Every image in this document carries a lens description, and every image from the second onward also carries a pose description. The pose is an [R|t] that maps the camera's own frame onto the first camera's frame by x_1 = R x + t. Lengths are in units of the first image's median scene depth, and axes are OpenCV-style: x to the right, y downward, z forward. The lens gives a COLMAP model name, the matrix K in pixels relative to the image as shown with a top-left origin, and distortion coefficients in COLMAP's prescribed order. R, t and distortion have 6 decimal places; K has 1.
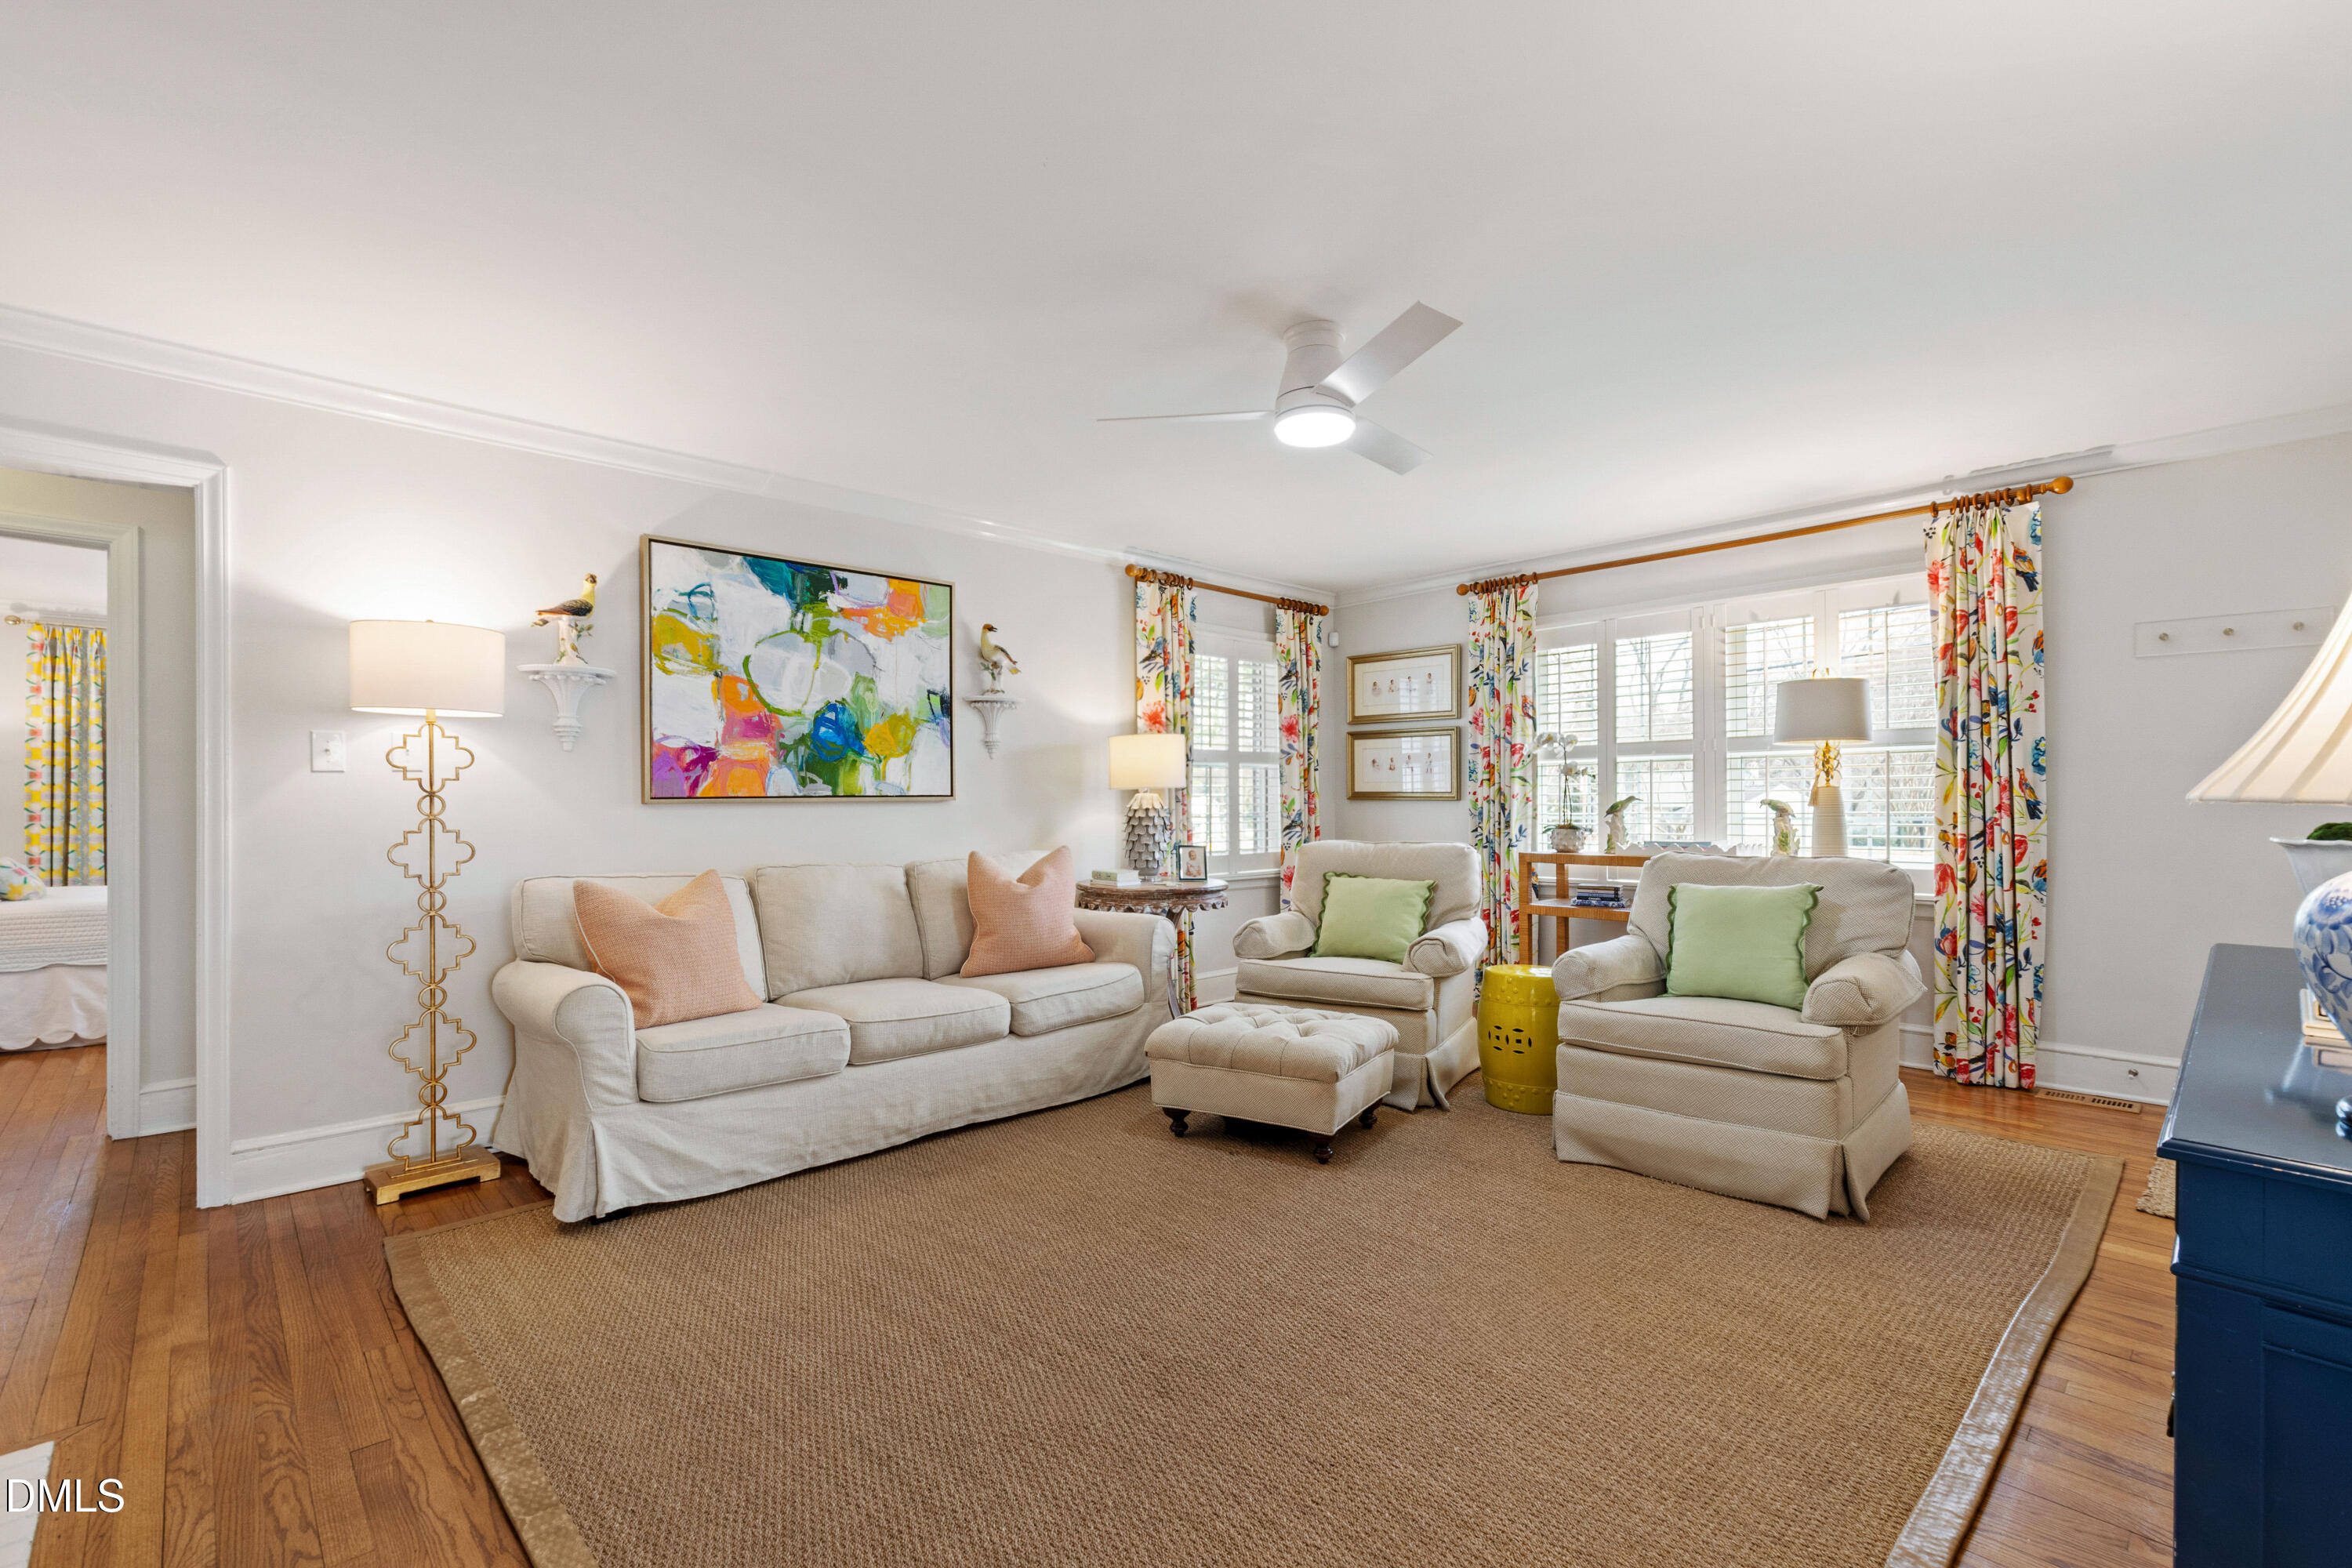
lens RADIAL K [[1028.2, 0, 1179.9], [0, 1028.2, 800.1], [0, 0, 1]] dist [0.001689, -0.001234]
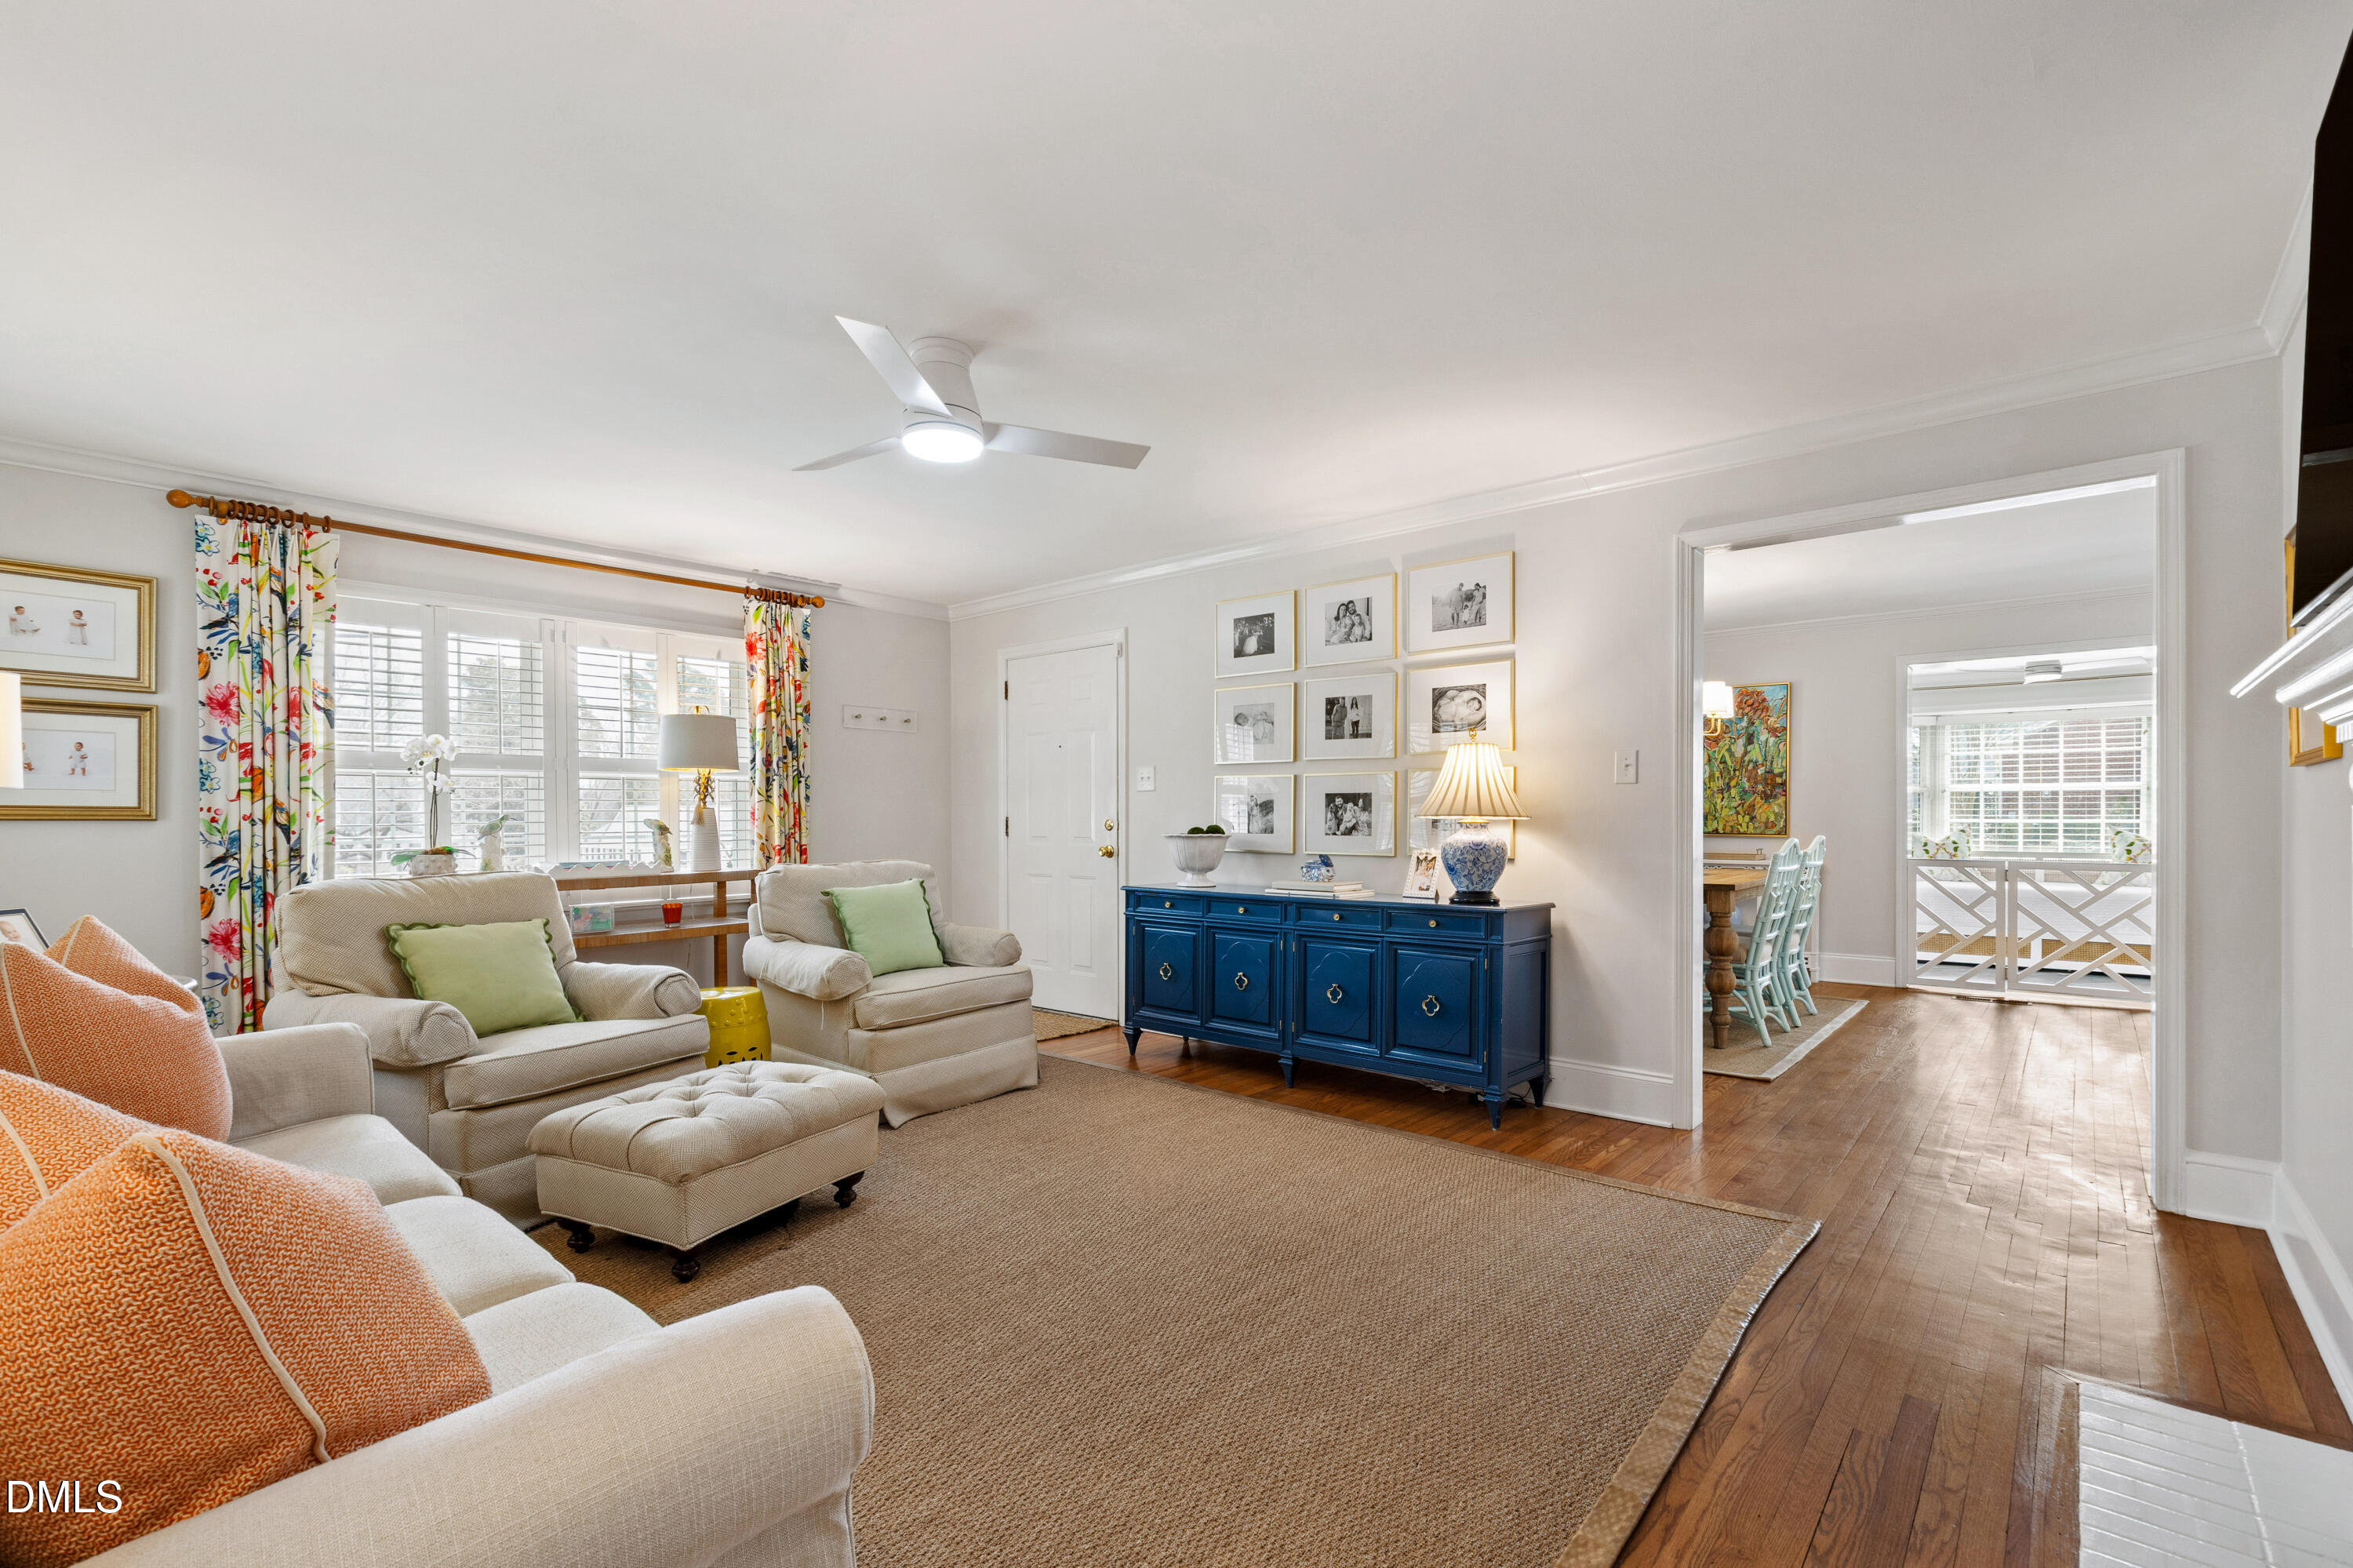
lens RADIAL K [[1048.2, 0, 1184.0], [0, 1048.2, 831.8], [0, 0, 1]] dist [0.001885, -0.006640]
pose [[-0.093579, -0.007983, 0.995580, -0.569649], [0.002791, 0.999962, 0.008281, 0.005117], [-0.995608, 0.003554, -0.093553, 0.537925]]
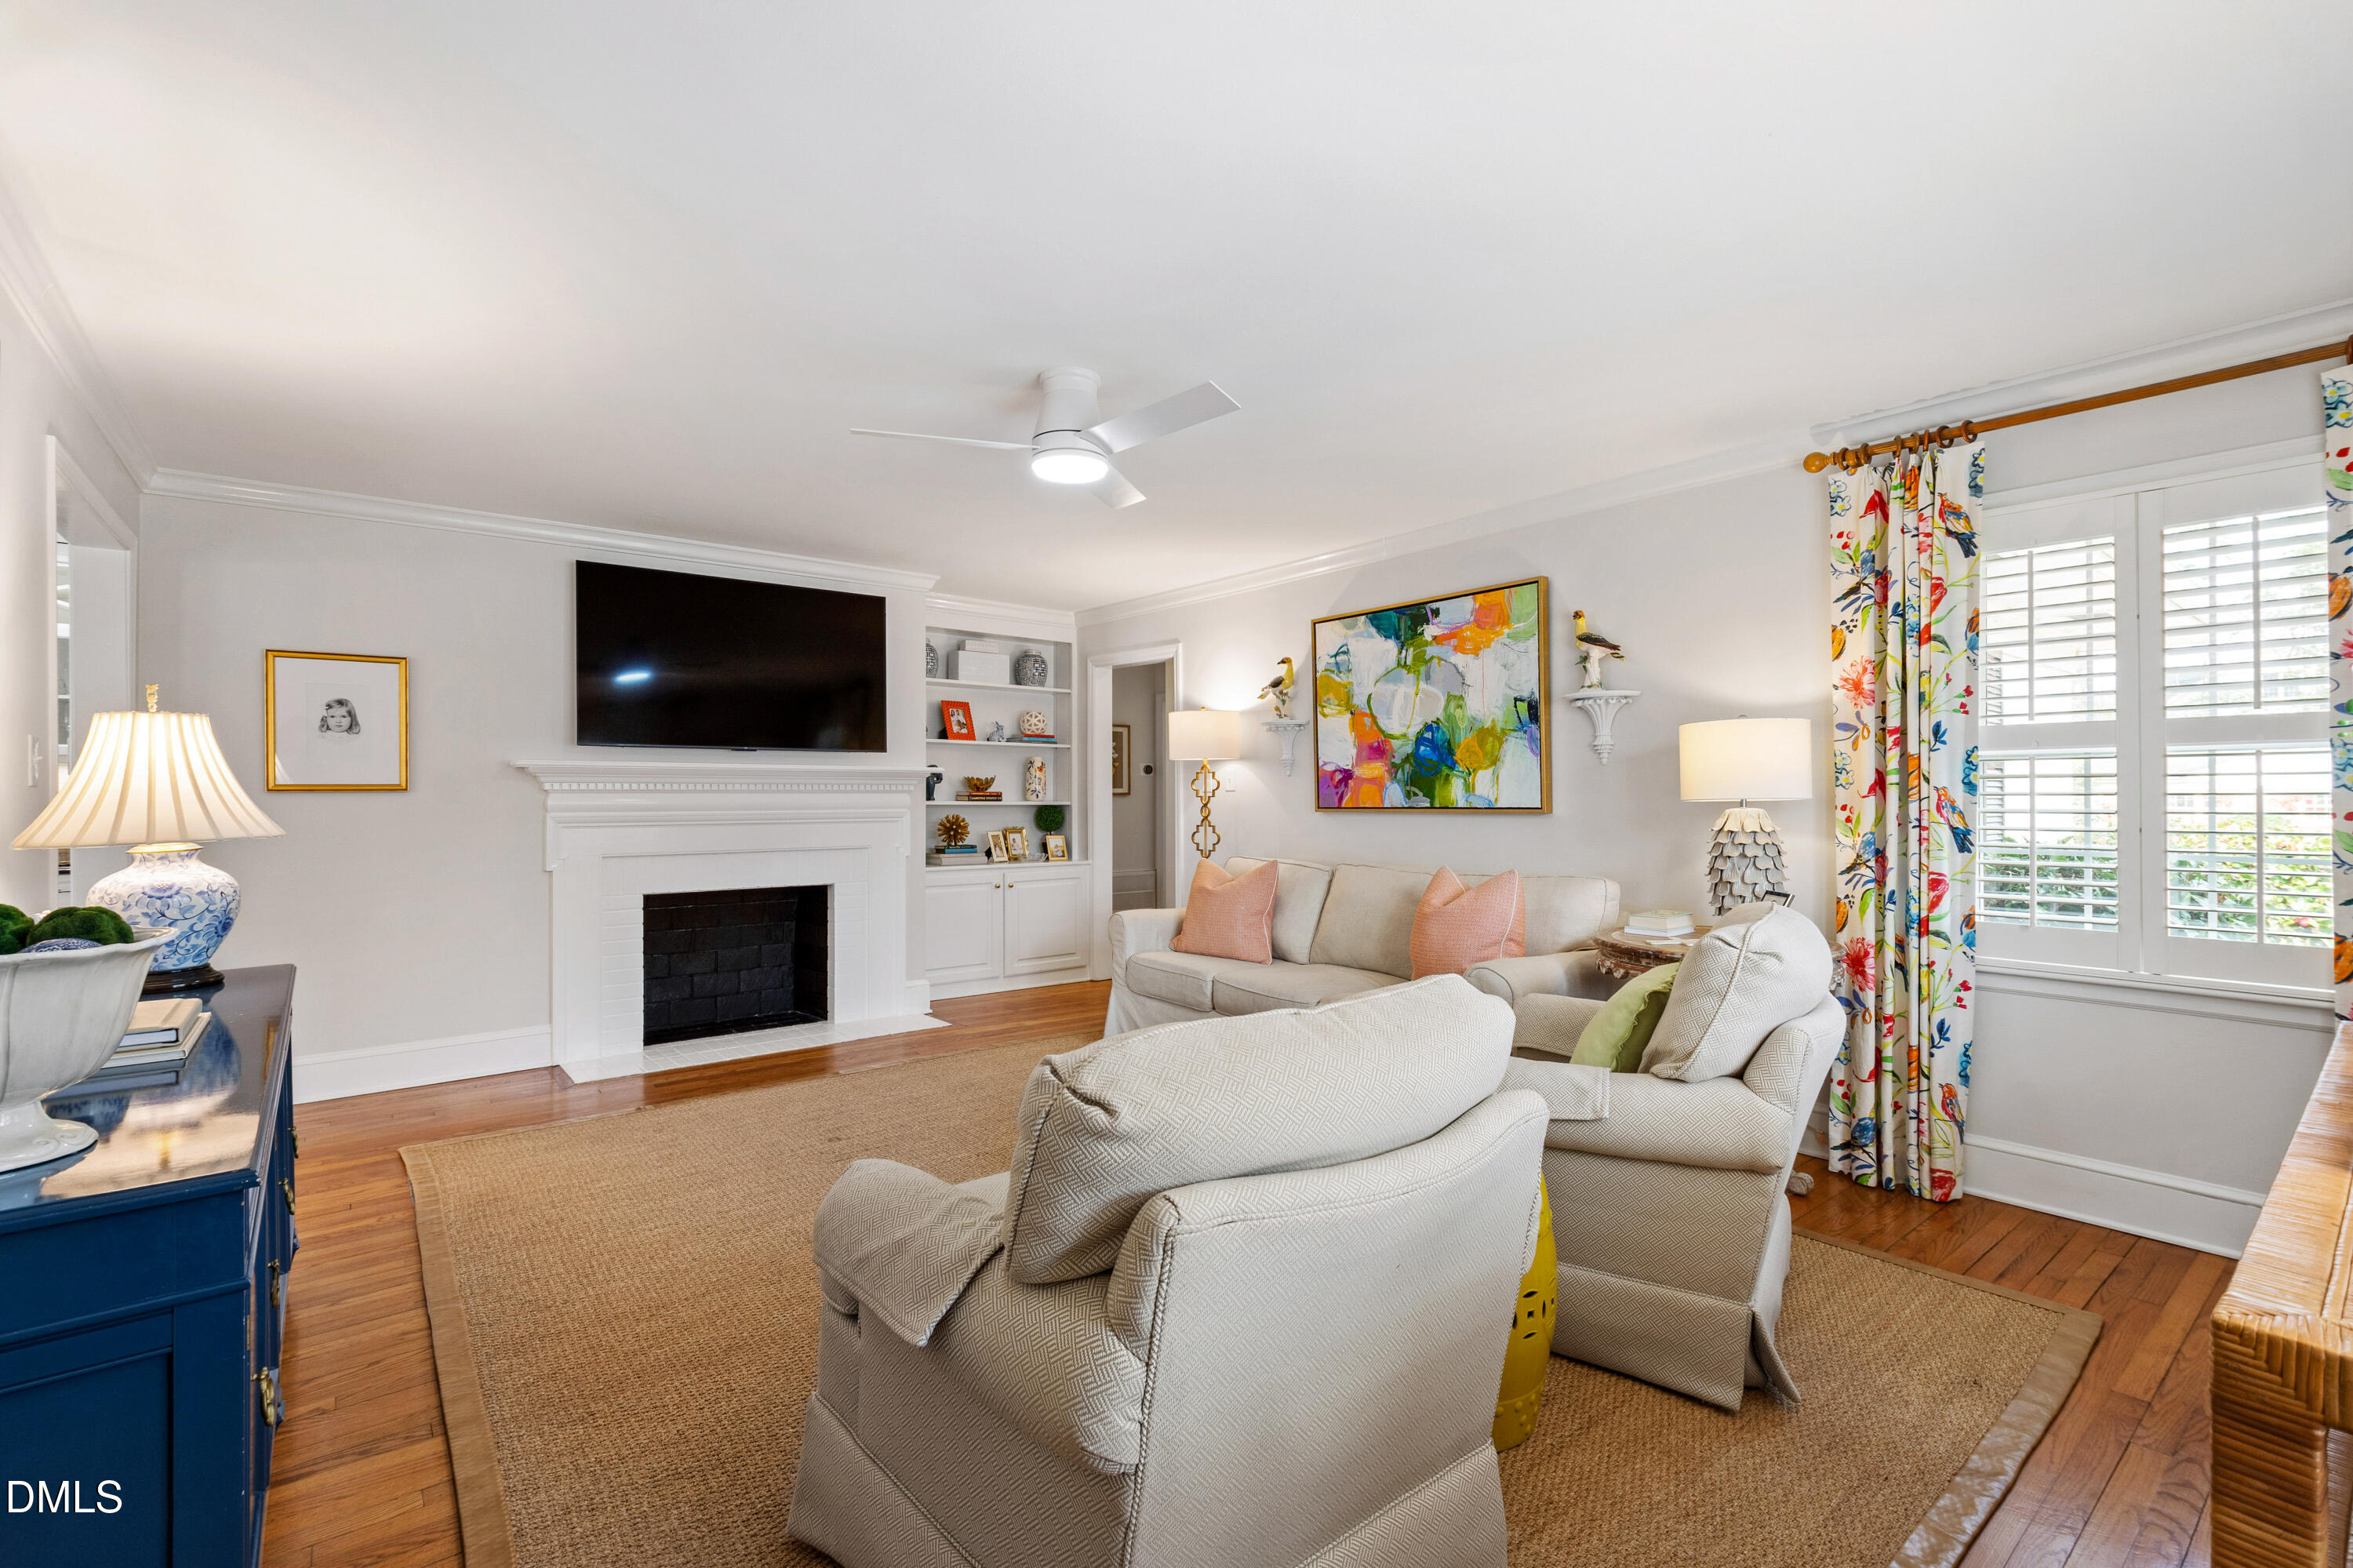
lens RADIAL K [[1033.8, 0, 1176.5], [0, 1033.8, 784.0], [0, 0, 1]] dist [-0.000650, -0.000008]
pose [[-0.089207, -0.004165, -0.996004, 0.723058], [0.004121, 0.999981, -0.004551, -0.022936], [0.996005, -0.004510, -0.089188, 0.750295]]
